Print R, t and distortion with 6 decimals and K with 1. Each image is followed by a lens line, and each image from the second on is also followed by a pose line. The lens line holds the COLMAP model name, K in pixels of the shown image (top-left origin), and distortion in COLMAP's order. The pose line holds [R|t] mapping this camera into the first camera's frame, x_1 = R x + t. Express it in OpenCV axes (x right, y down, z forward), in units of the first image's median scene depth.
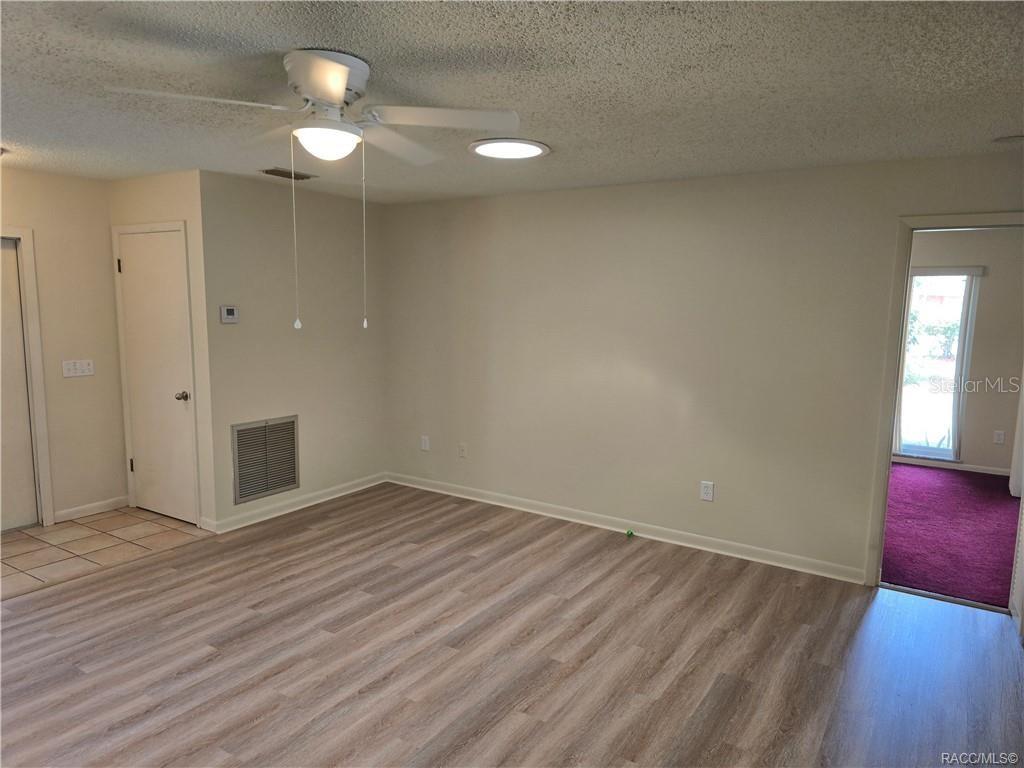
lens RADIAL K [[690.5, 0, 511.9], [0, 690.5, 386.7], [0, 0, 1]] dist [0.030950, -0.003188]
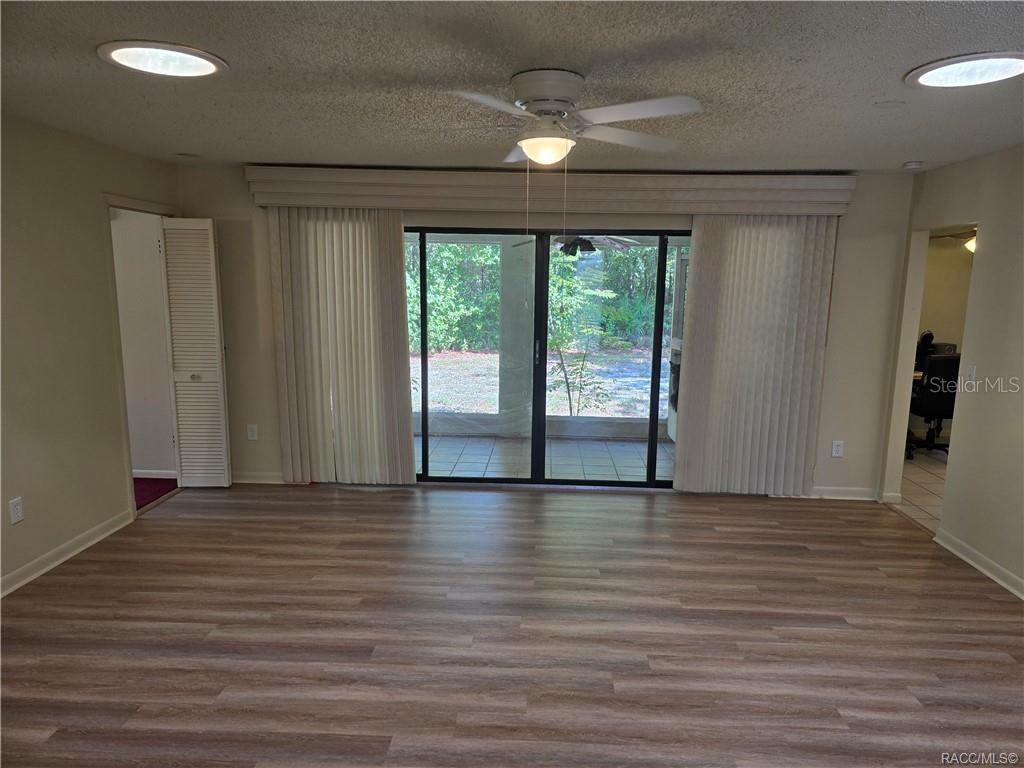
lens RADIAL K [[690.5, 0, 513.3], [0, 690.5, 387.5], [0, 0, 1]] dist [0.030950, -0.003188]
pose [[-0.500240, -0.159643, 0.851043, -0.924560], [0.088197, 0.968351, 0.233491, -0.173014], [-0.861383, 0.191861, -0.470327, 1.206169]]
